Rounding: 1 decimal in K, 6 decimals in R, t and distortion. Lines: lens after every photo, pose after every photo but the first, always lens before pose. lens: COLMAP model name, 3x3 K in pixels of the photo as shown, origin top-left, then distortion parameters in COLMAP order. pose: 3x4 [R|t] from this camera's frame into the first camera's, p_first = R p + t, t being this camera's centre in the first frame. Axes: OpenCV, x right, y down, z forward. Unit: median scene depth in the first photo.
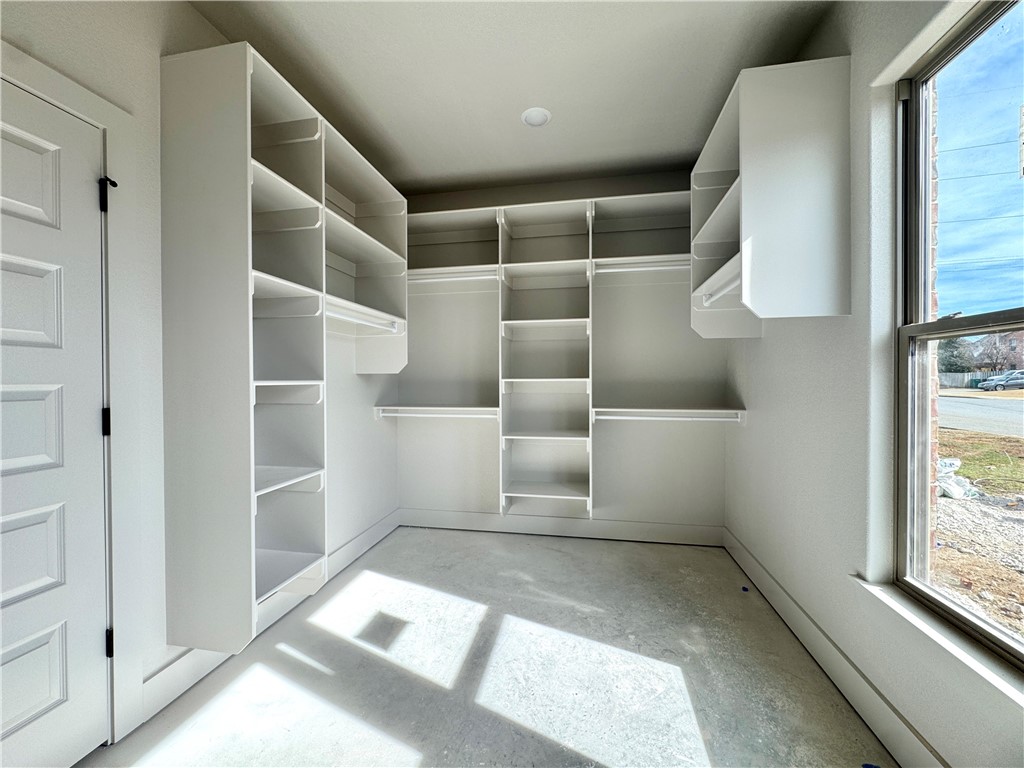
lens RADIAL K [[424.8, 0, 512.0], [0, 424.8, 384.0], [0, 0, 1]] dist [-0.066823, -0.000083]
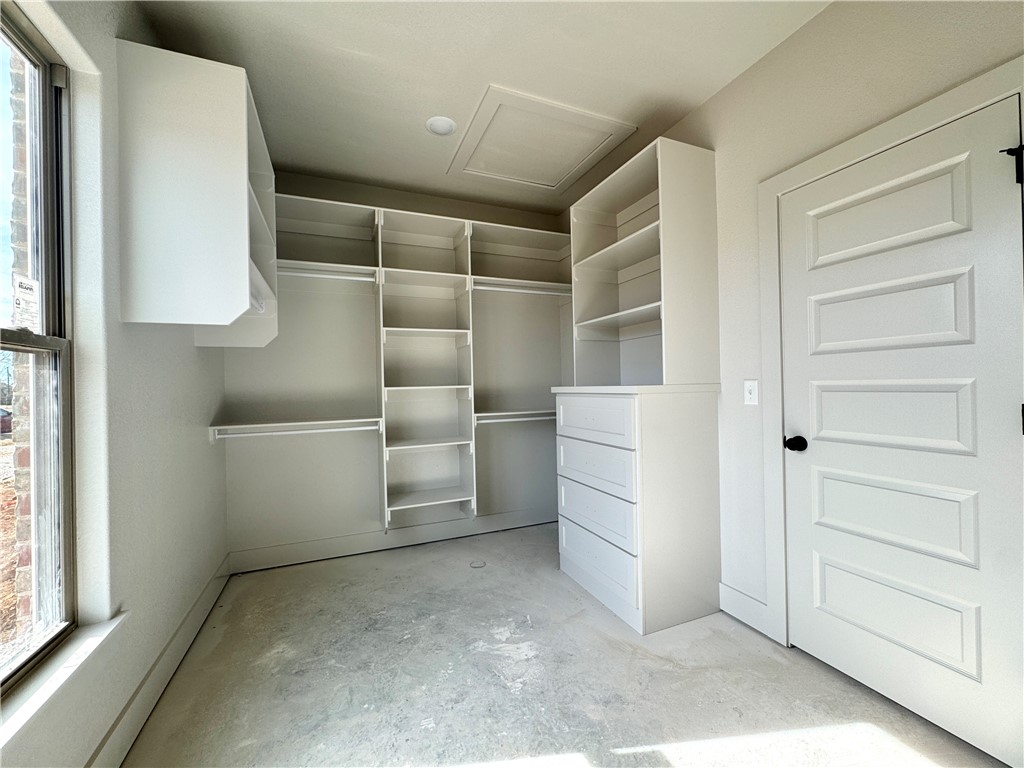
lens RADIAL K [[411.3, 0, 512.0], [0, 411.3, 384.0], [0, 0, 1]] dist [-0.002342, -0.000125]
pose [[0.844122, -0.014407, 0.535958, -0.286676], [0.026062, 0.999560, -0.014179, -0.000035], [-0.535518, 0.025937, 0.844126, 0.061509]]
